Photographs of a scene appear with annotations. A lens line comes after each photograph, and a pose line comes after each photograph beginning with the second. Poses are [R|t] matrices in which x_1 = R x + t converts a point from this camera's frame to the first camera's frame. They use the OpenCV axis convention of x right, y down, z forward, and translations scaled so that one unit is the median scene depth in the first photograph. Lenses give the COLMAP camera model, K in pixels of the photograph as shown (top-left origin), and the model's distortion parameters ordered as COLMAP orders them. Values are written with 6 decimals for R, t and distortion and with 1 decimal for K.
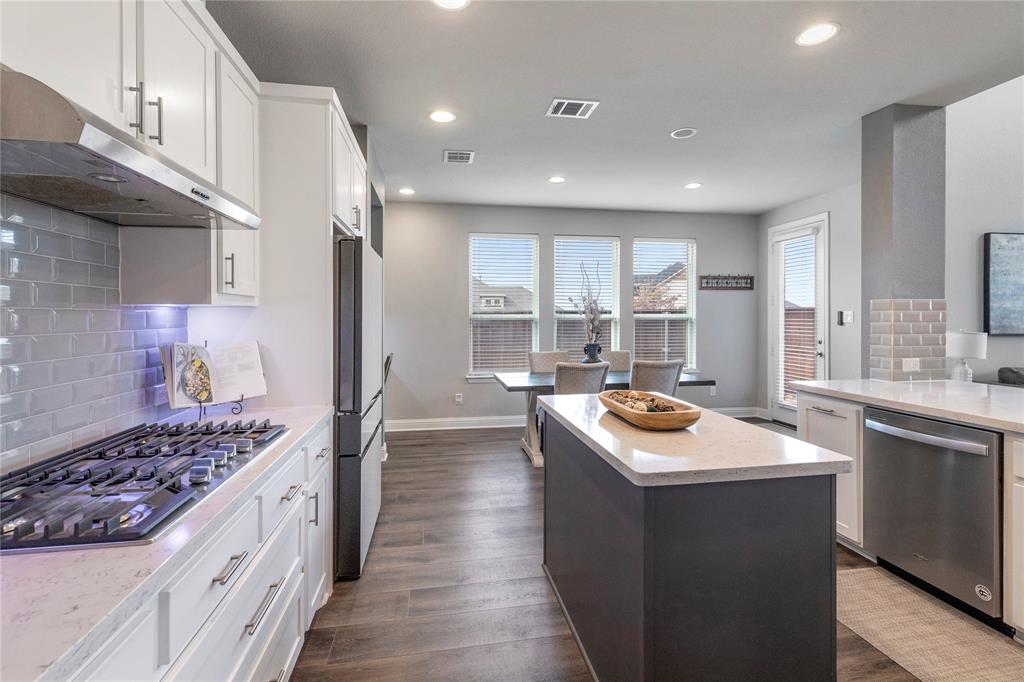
lens RADIAL K [[474.6, 0, 512.0], [0, 474.6, 314.9], [0, 0, 1]] dist [0.005075, 0.000179]
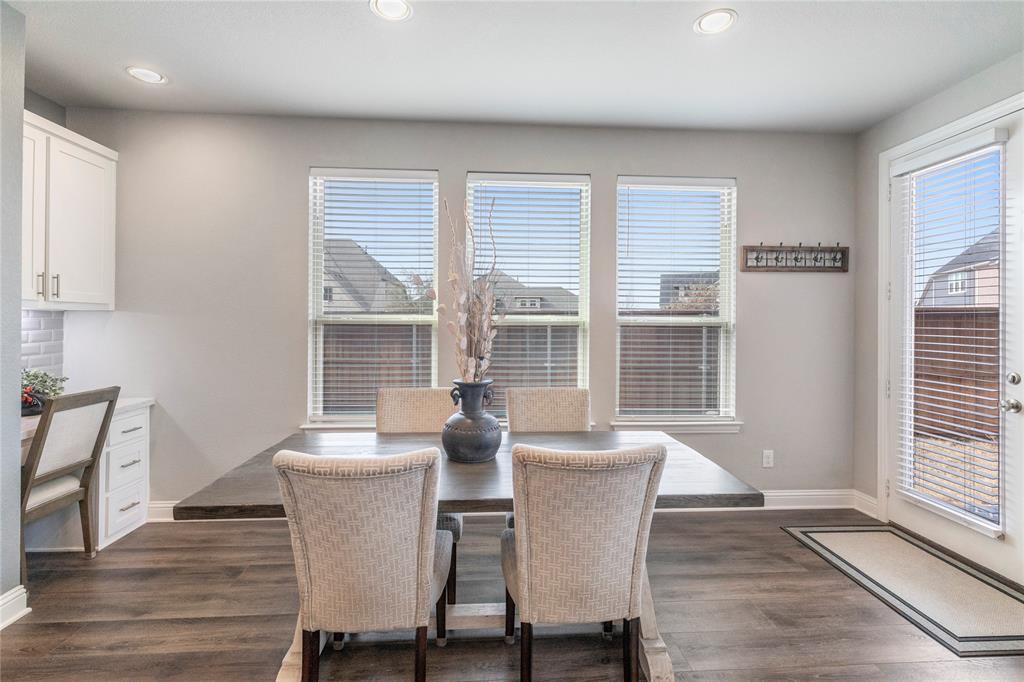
lens RADIAL K [[474.6, 0, 518.0], [0, 474.6, 316.6], [0, 0, 1]] dist [0.005075, 0.000179]
pose [[0.994744, 0.005424, -0.102254, 0.194725], [-0.005812, 0.999977, -0.003490, 0.001604], [0.102233, 0.004066, 0.994752, 0.432768]]
